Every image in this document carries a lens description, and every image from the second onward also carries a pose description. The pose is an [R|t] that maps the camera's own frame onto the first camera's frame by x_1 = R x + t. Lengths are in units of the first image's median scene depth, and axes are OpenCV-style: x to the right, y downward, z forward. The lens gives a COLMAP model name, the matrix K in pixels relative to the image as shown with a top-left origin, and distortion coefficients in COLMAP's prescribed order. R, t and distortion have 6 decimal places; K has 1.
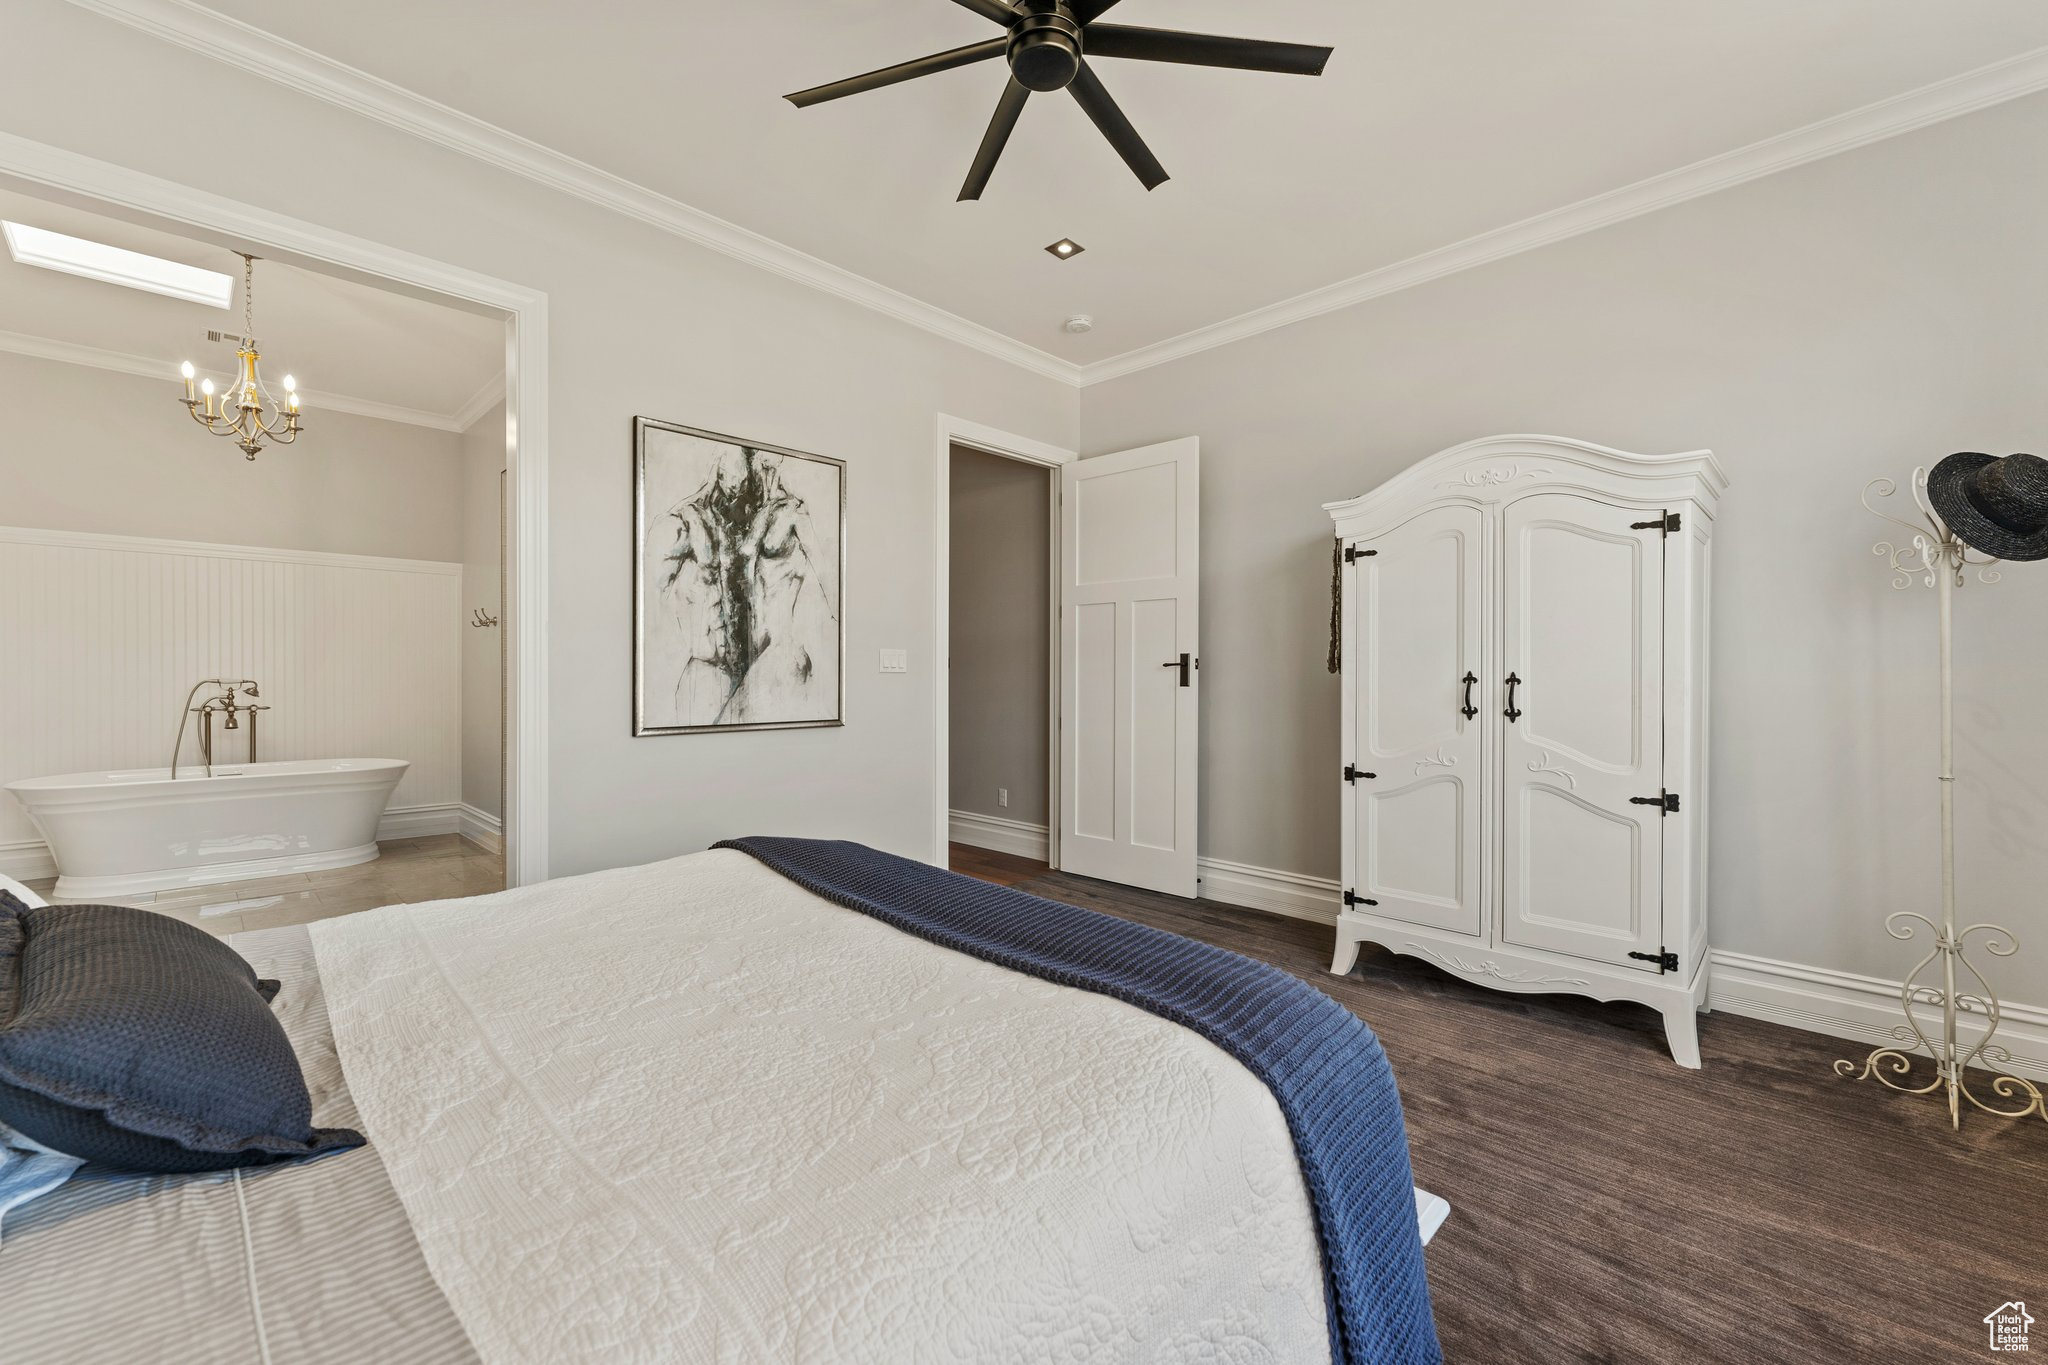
lens RADIAL K [[821.8, 0, 1018.6], [0, 821.8, 676.4], [0, 0, 1]] dist [-0.000375, -0.000852]
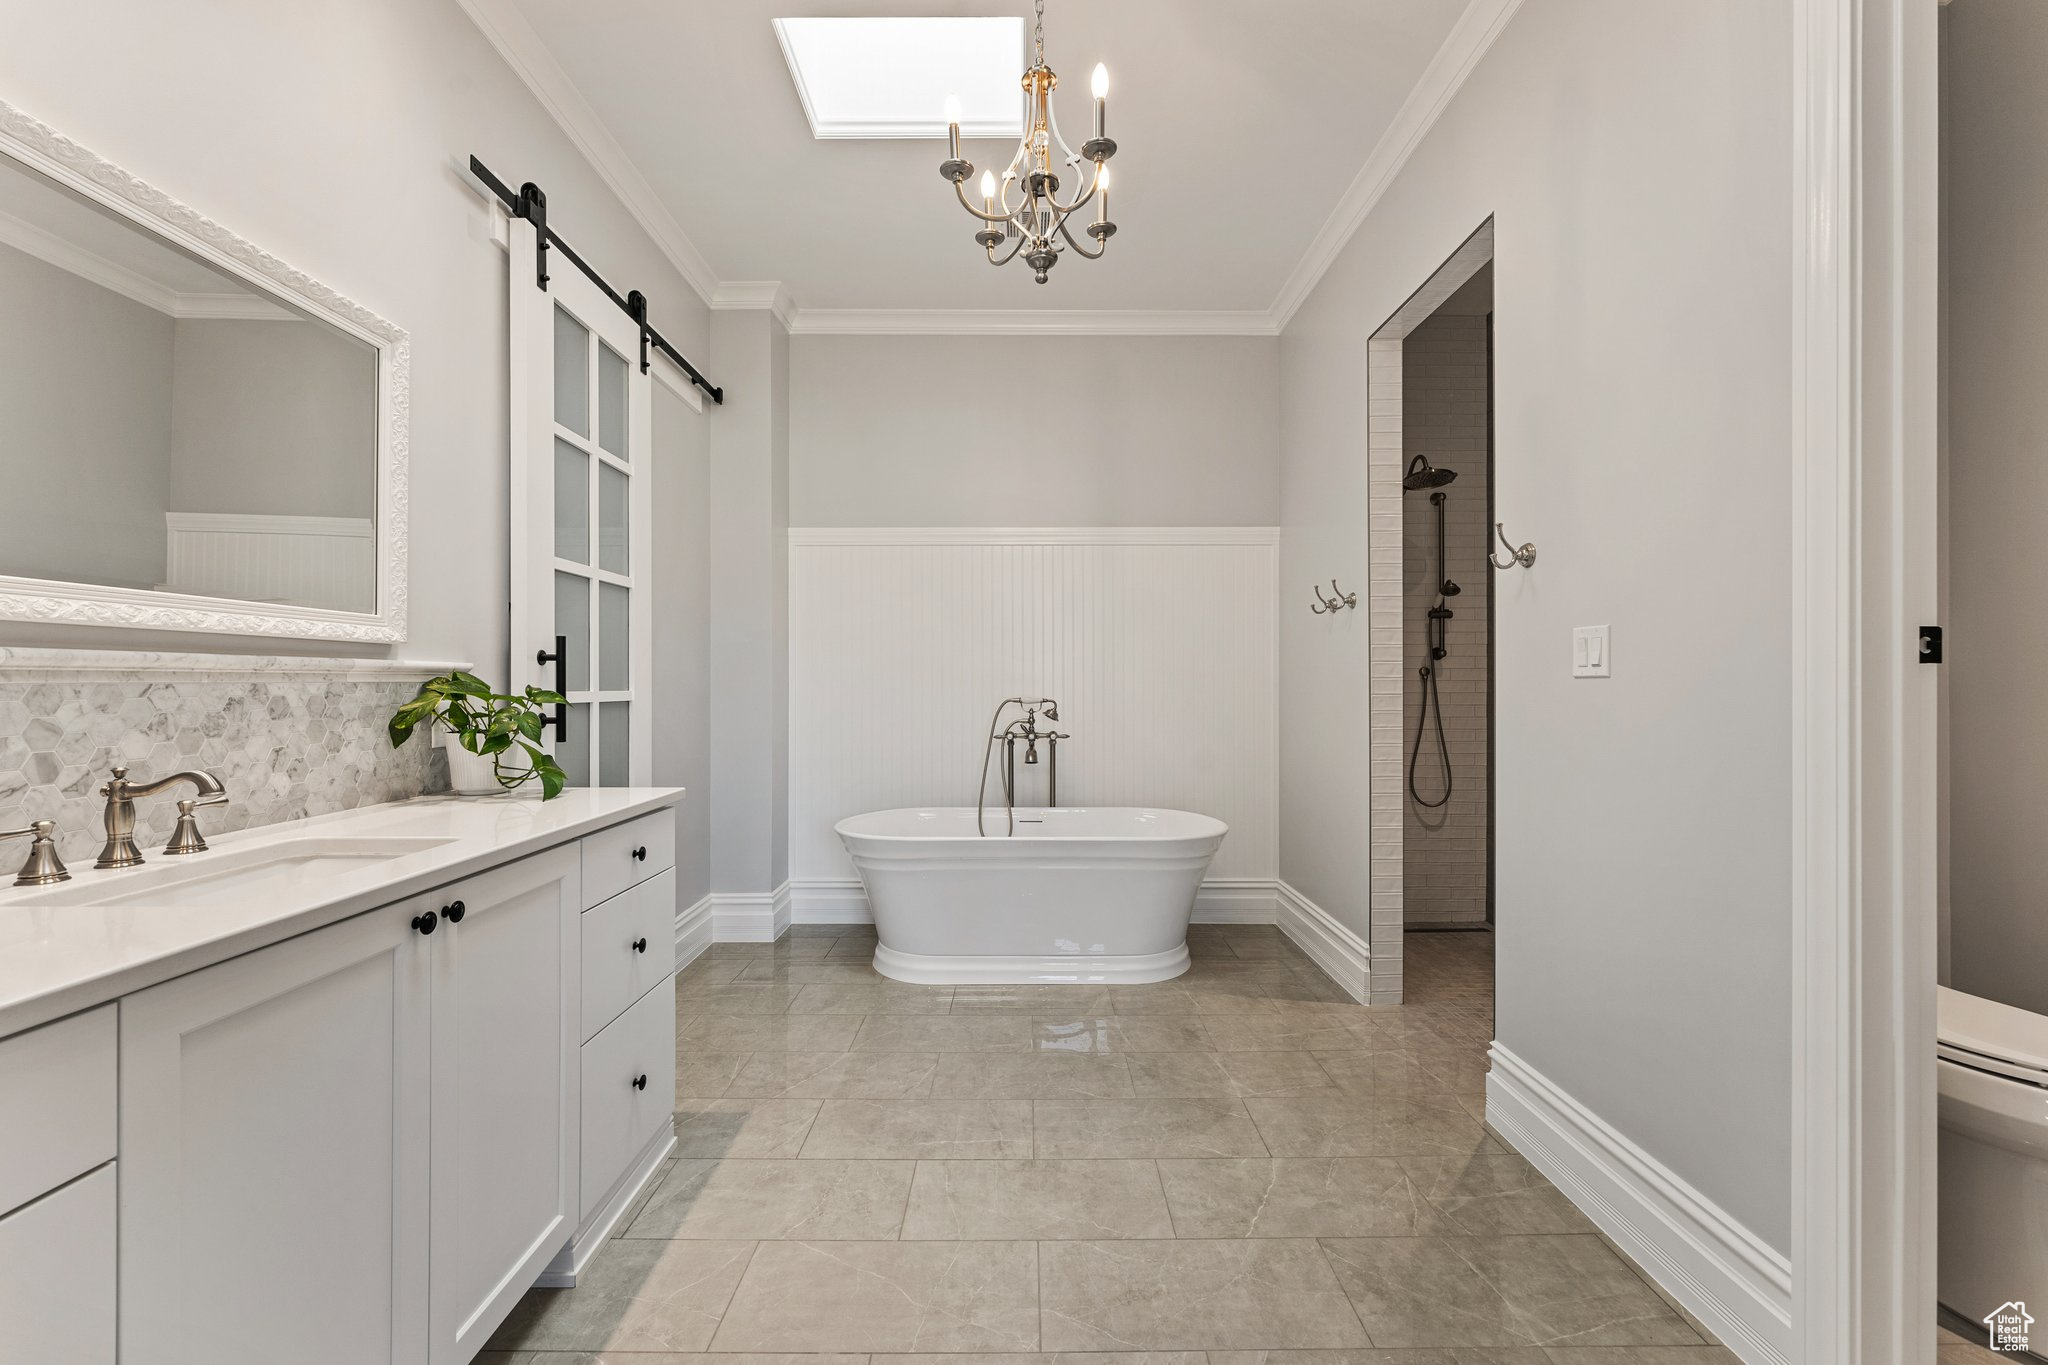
lens RADIAL K [[821.8, 0, 1026.7], [0, 821.8, 682.3], [0, 0, 1]] dist [-0.000375, -0.000852]
pose [[0.702279, -0.006229, -0.711874, -0.412869], [0.001578, 0.999973, -0.007193, -0.005736], [0.711900, 0.003928, 0.702270, 0.454170]]
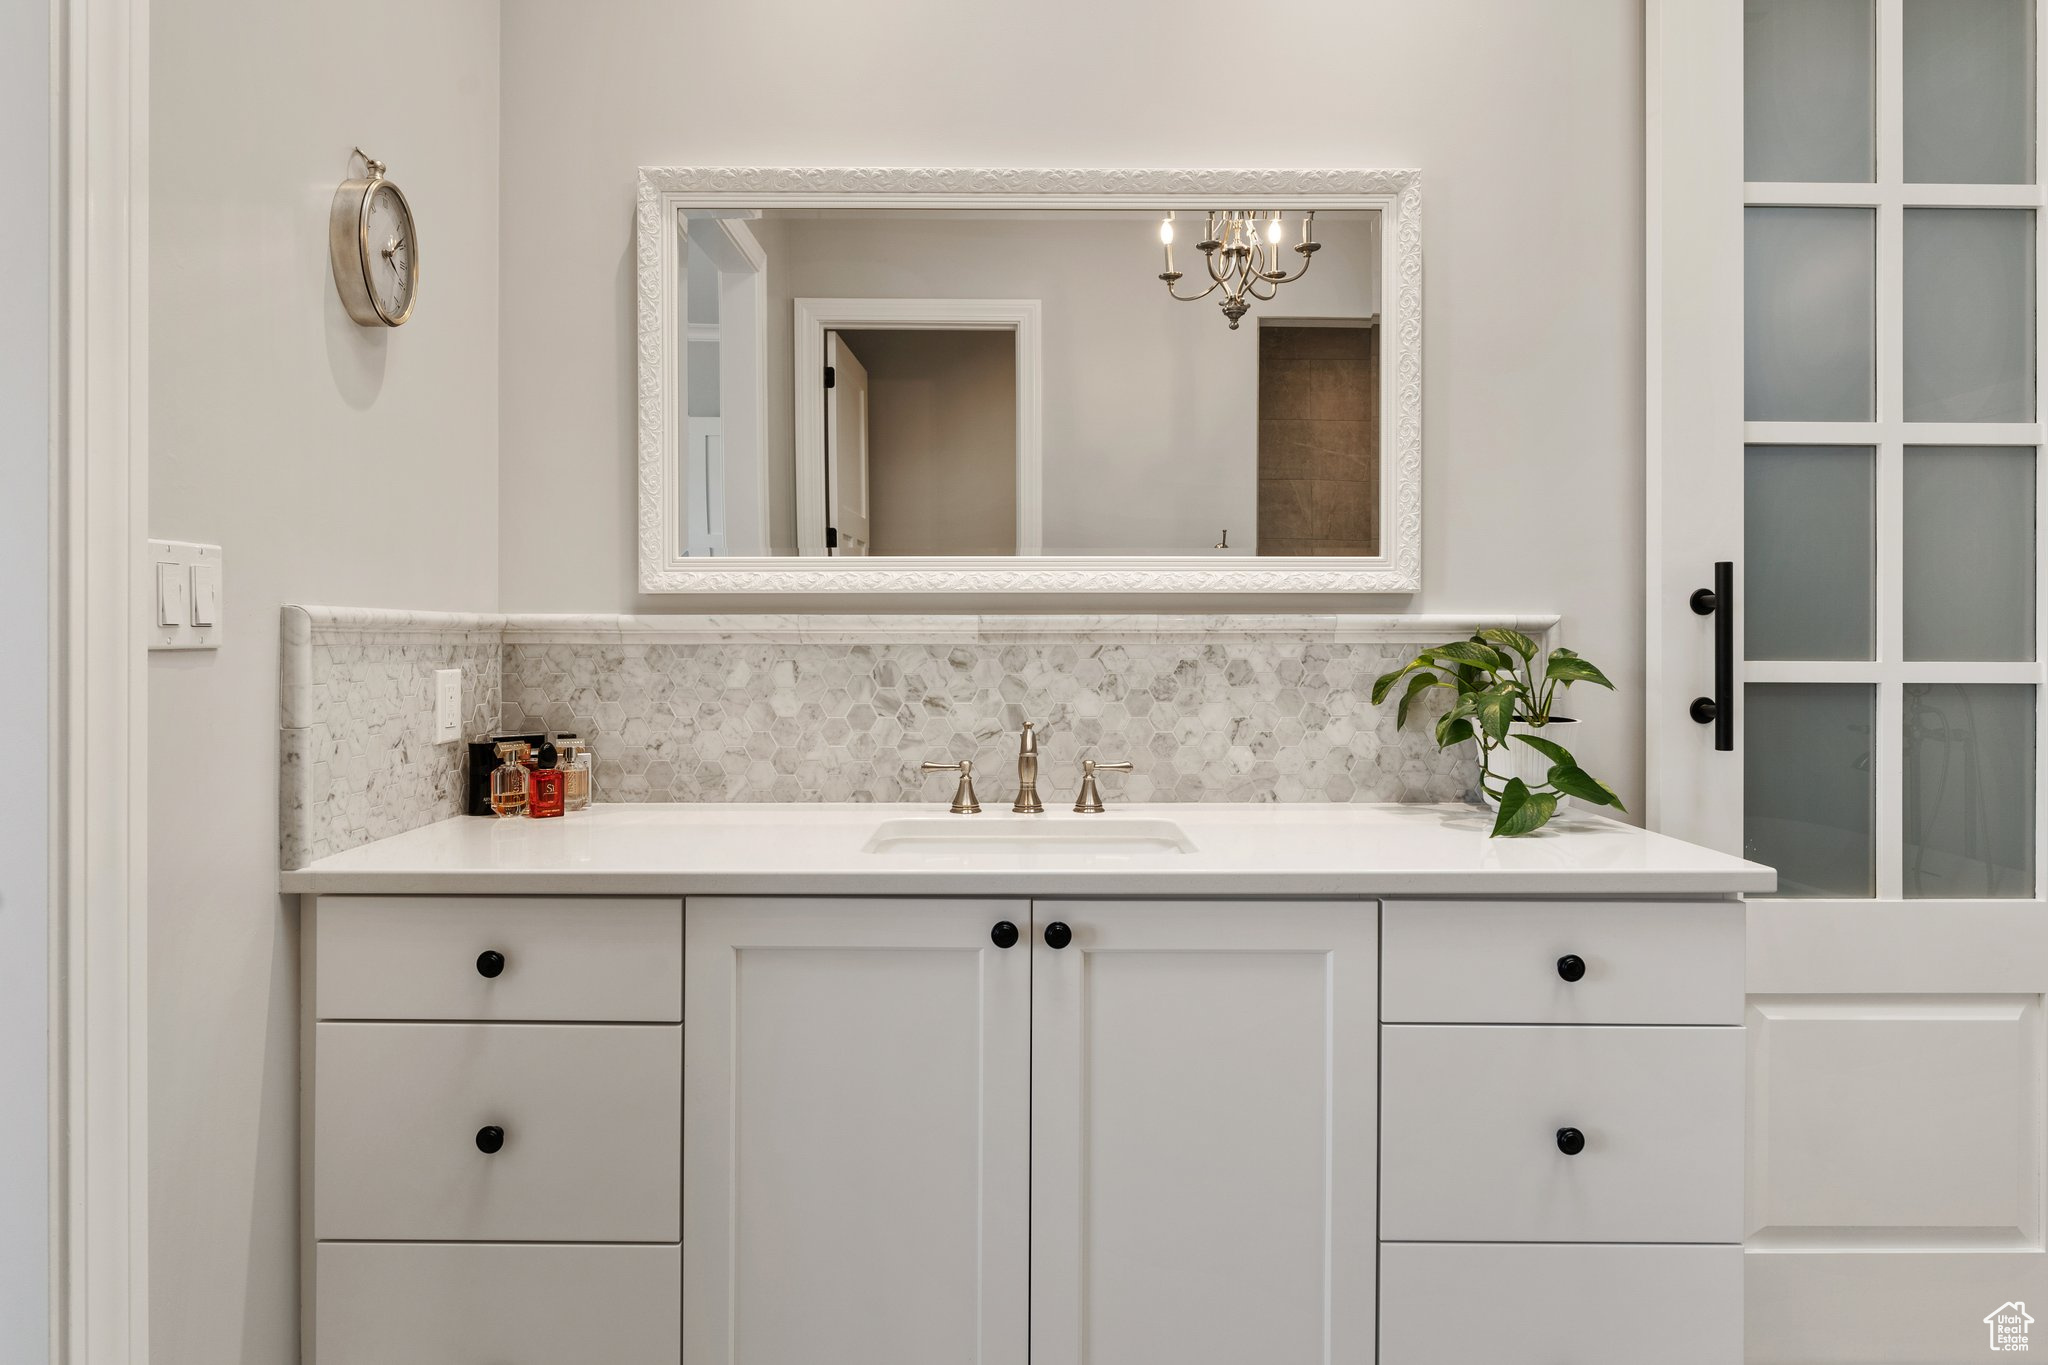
lens RADIAL K [[1070.5, 0, 1025.0], [0, 1070.5, 655.4], [0, 0, 1]] dist [-0.005010, 0.000422]
pose [[-0.715857, -0.008548, -0.698195, -0.624123], [-0.006842, 0.999963, -0.005227, 0.000646], [0.698213, 0.001035, -0.715889, 0.854413]]
